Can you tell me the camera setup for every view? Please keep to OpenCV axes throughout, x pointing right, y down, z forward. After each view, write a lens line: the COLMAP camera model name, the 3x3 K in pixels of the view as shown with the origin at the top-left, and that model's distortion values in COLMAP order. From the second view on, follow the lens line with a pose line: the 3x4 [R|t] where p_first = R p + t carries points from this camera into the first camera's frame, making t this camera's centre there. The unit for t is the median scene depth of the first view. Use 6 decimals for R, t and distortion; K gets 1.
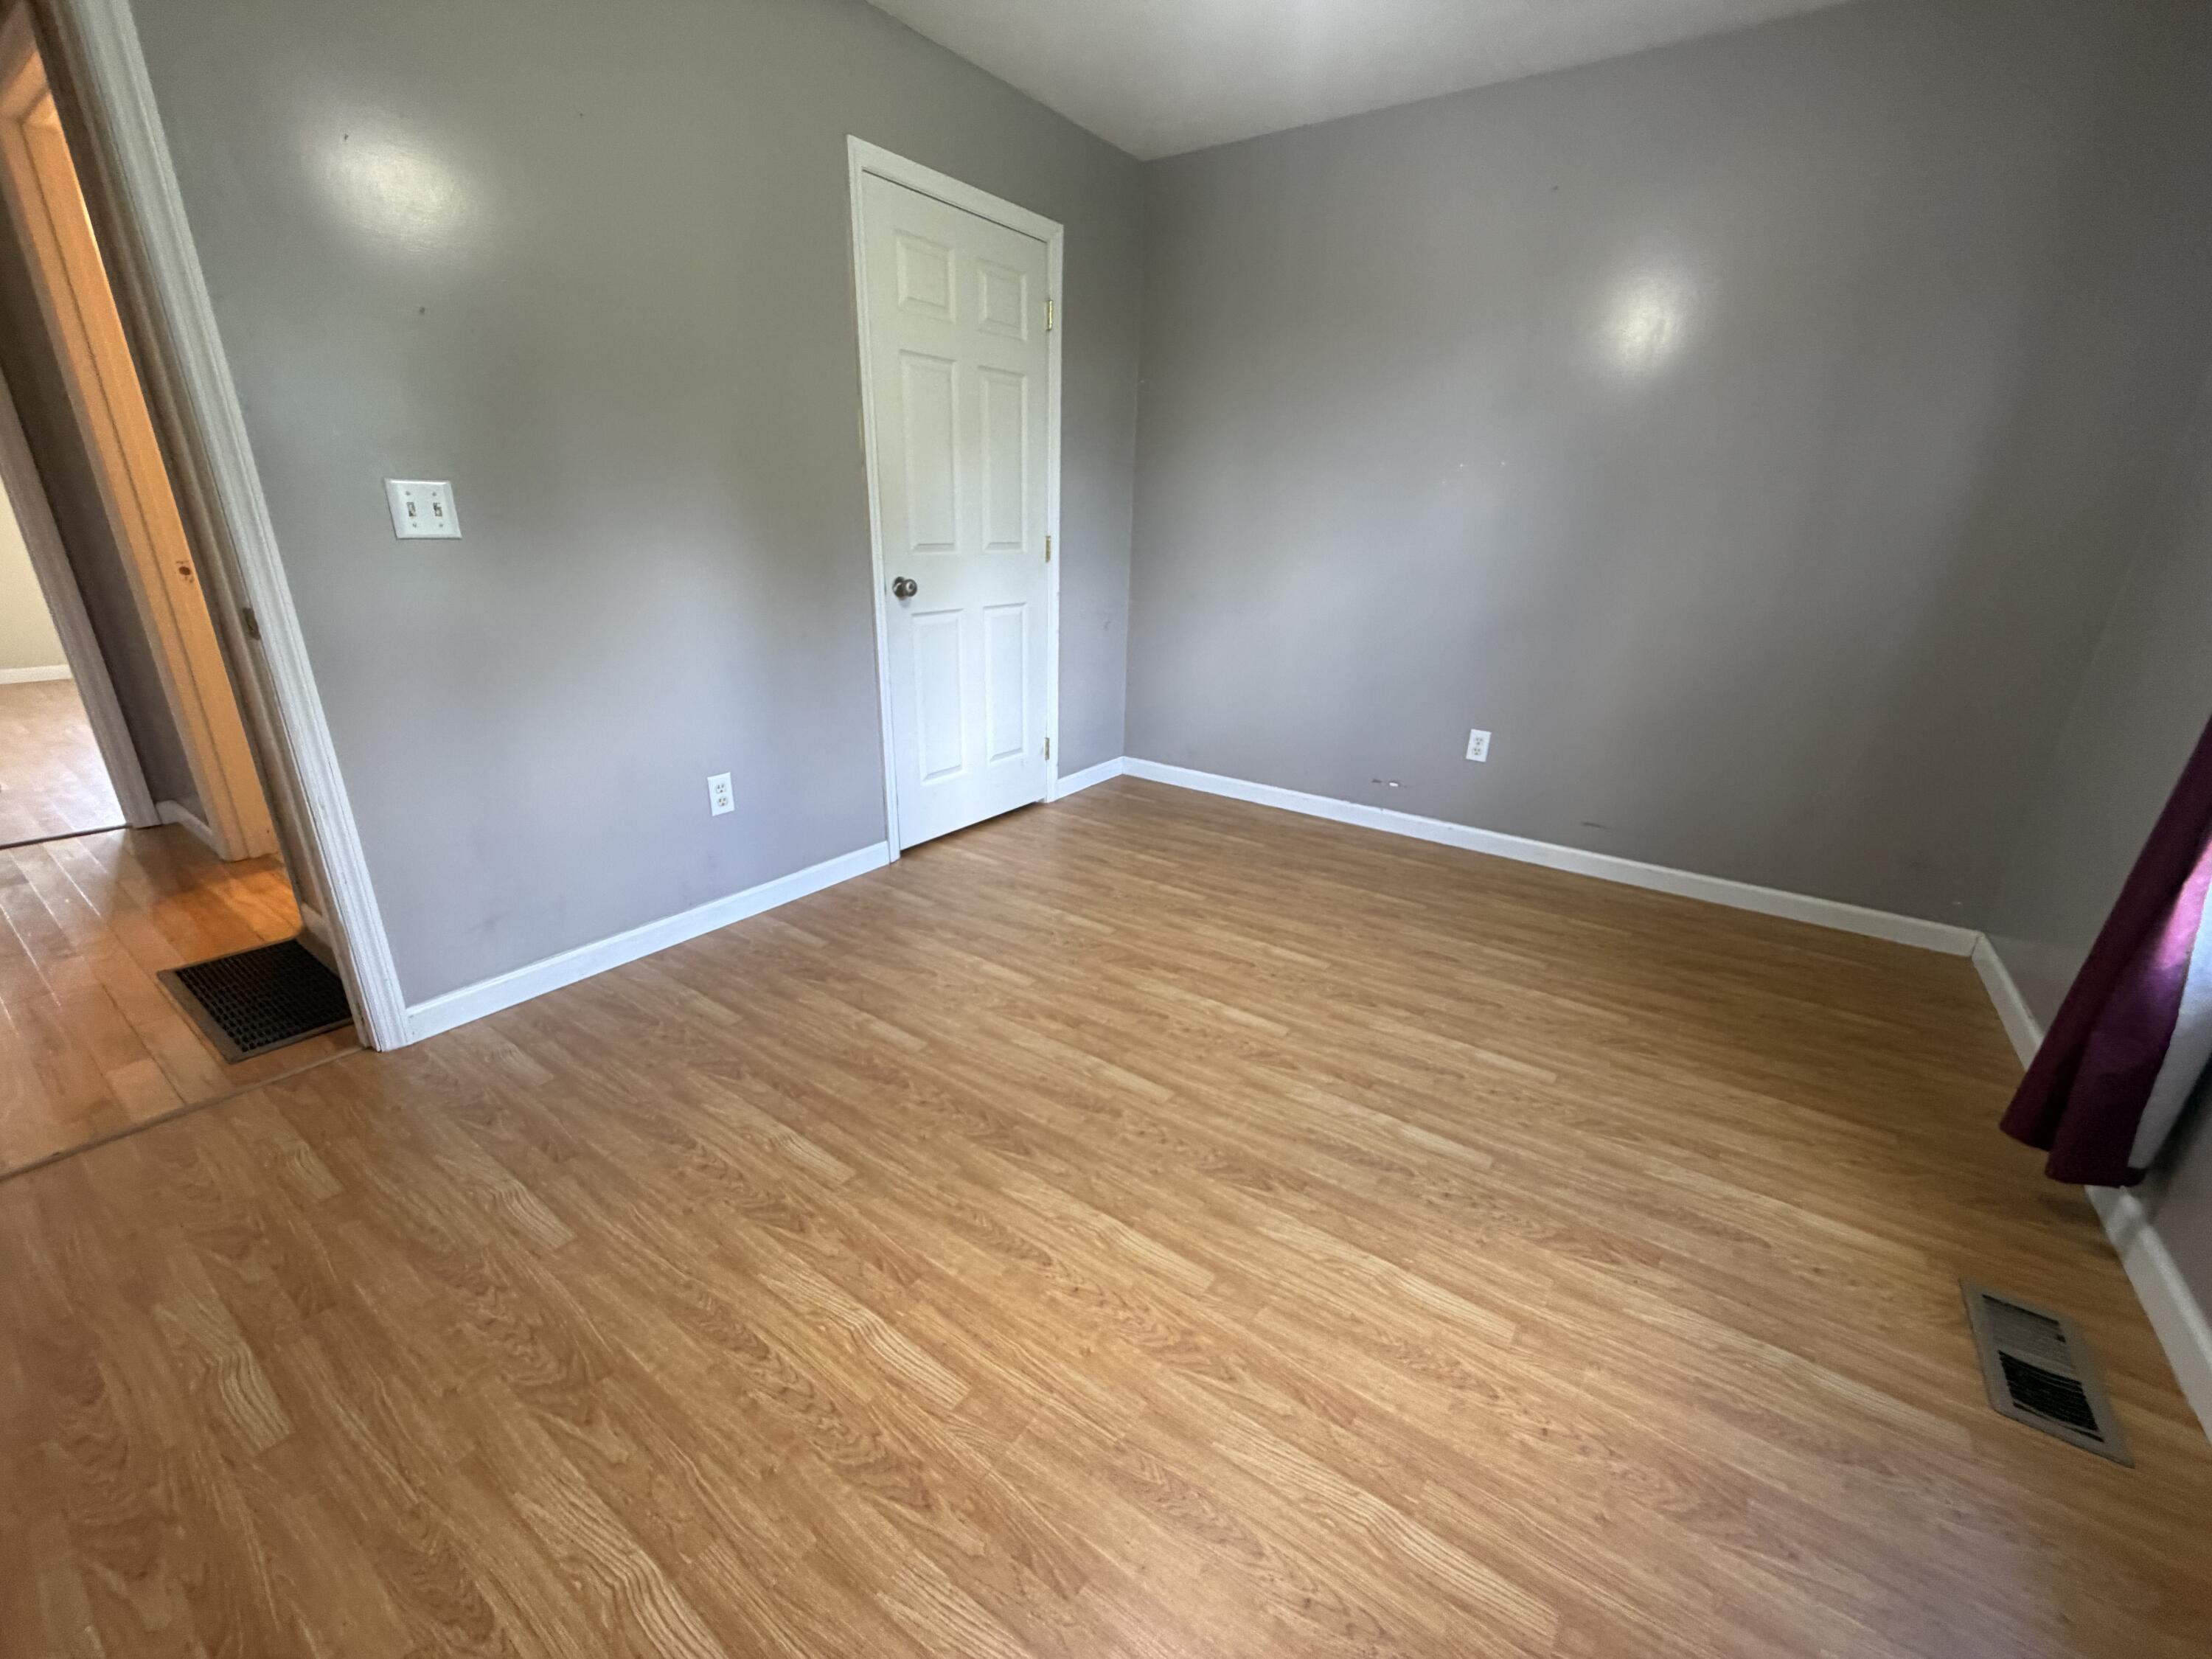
lens RADIAL K [[888.3, 0, 1098.0], [0, 888.3, 826.2], [0, 0, 1]] dist [0.001473, -0.000092]
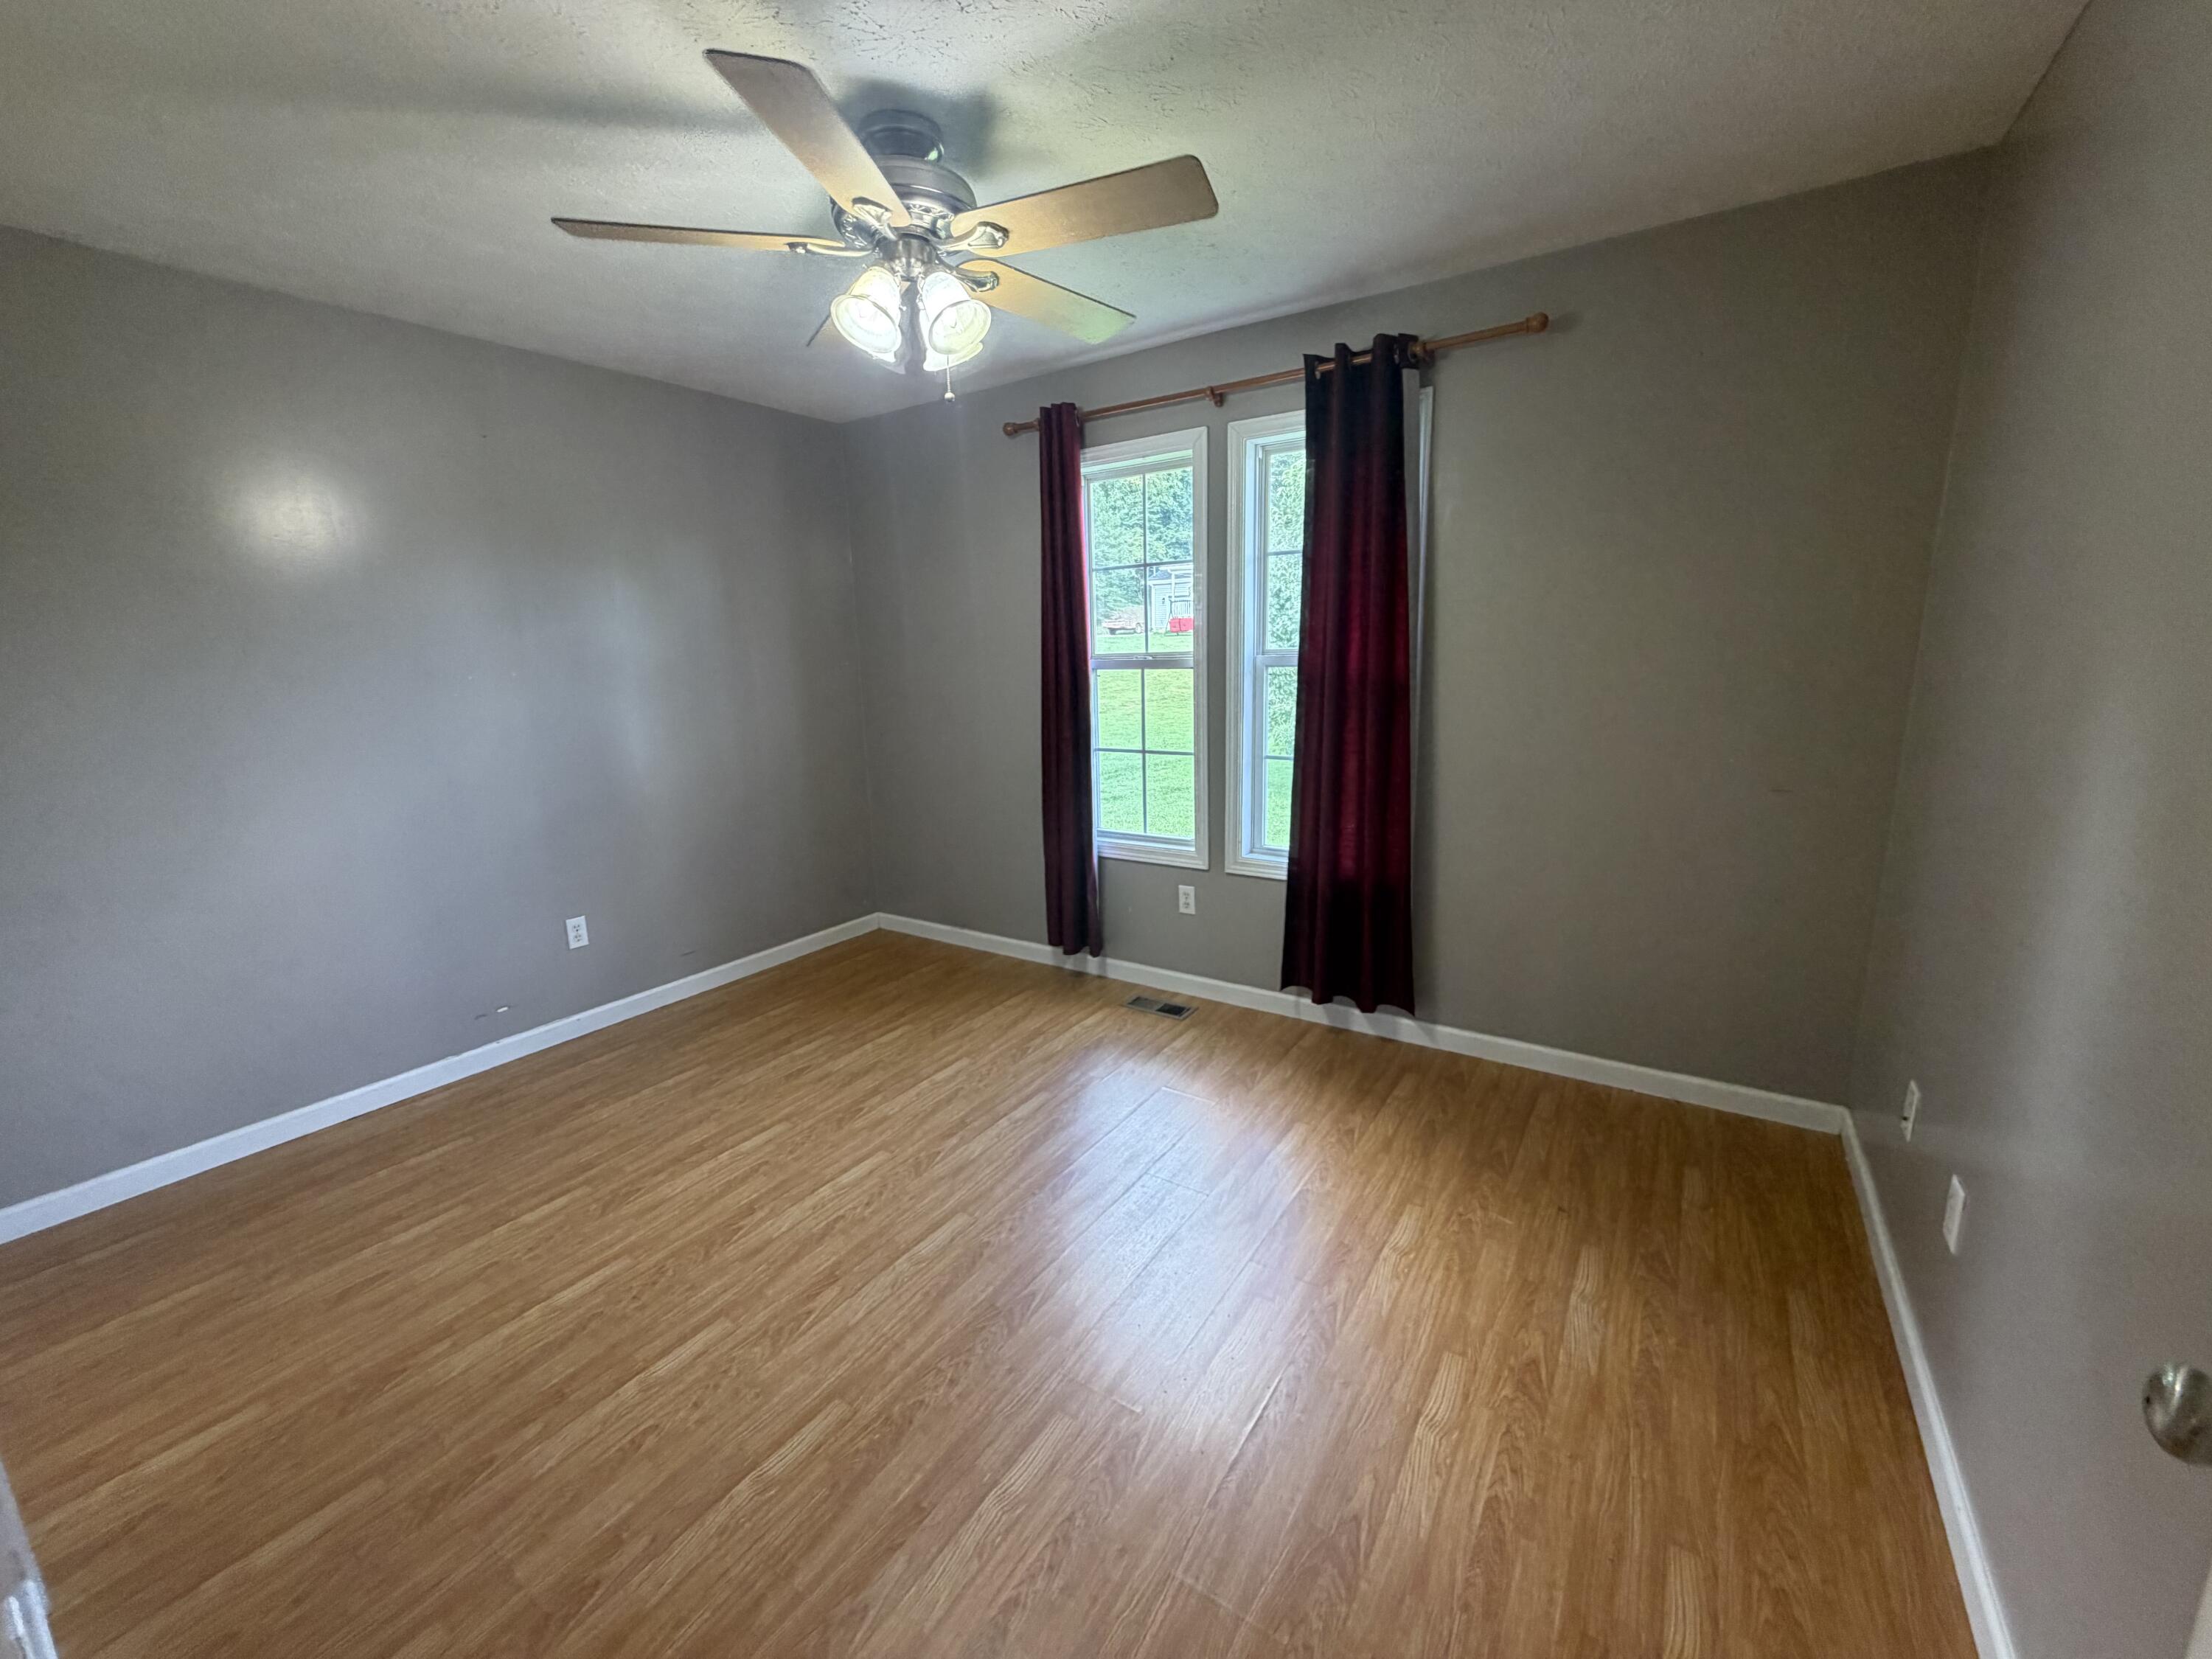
lens RADIAL K [[888.3, 0, 1099.8], [0, 888.3, 832.8], [0, 0, 1]] dist [0.001473, -0.000092]
pose [[-0.033752, -0.230592, 0.972465, -0.788463], [0.353640, 0.907315, 0.227418, -0.300635], [-0.934773, 0.351578, 0.050922, 0.482245]]
